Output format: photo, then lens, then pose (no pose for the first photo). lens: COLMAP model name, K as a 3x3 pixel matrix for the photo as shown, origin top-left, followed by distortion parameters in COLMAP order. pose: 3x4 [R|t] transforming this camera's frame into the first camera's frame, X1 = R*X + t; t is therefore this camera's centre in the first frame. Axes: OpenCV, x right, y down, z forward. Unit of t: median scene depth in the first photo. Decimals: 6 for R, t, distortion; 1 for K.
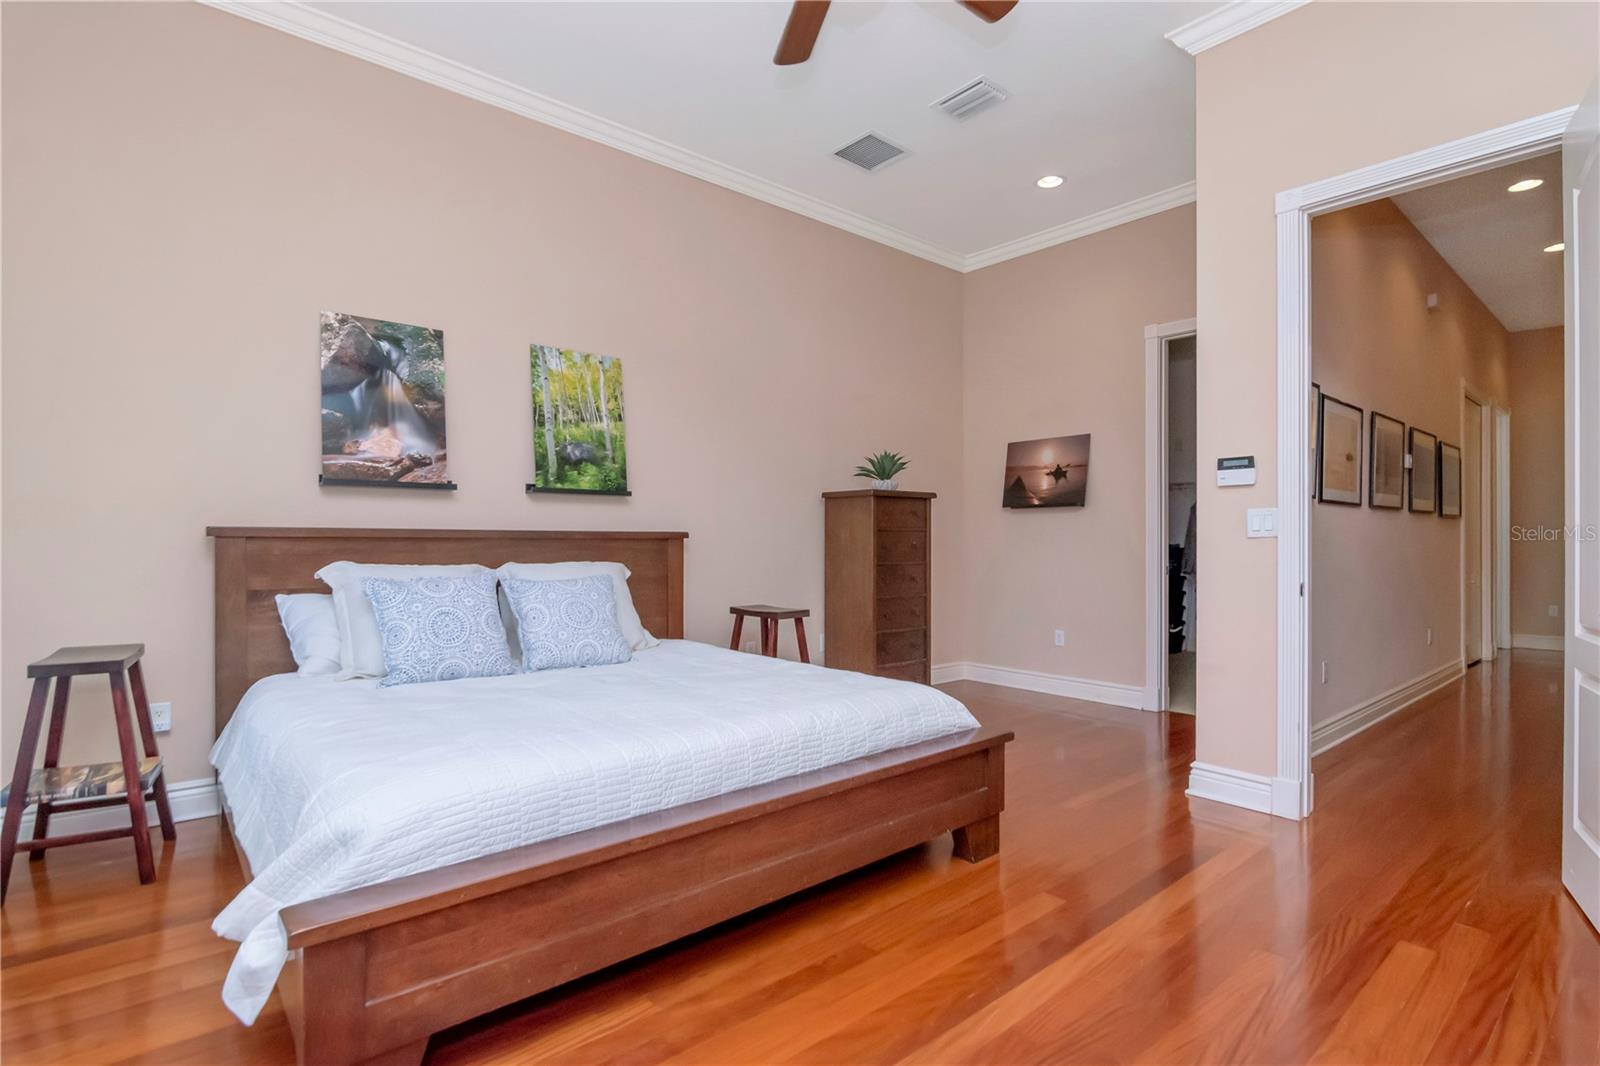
lens RADIAL K [[768.0, 0, 809.2], [0, 768.0, 532.7], [0, 0, 1]] dist [-0.000242, -0.005090]
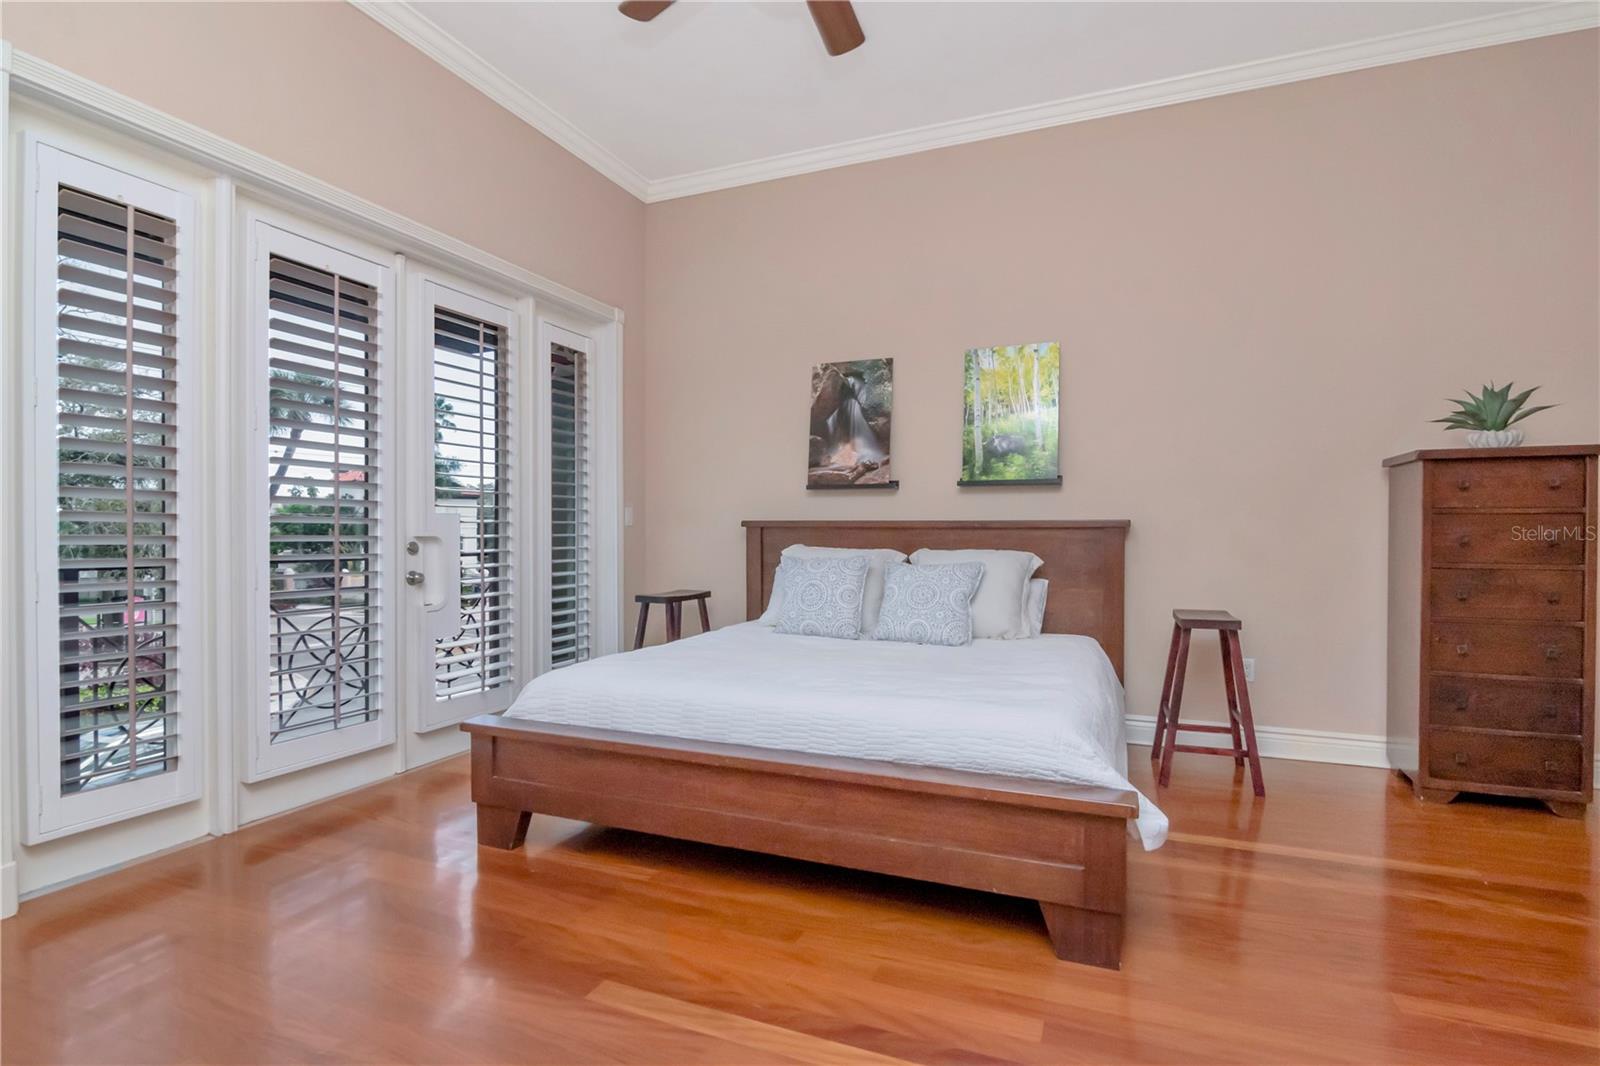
lens RADIAL K [[768.0, 0, 805.0], [0, 768.0, 533.3], [0, 0, 1]] dist [-0.000242, -0.005090]
pose [[0.455202, 0.004825, -0.890375, 0.560392], [0.009702, 0.999899, 0.010378, 0.002378], [0.890335, -0.013362, 0.455109, 0.321186]]
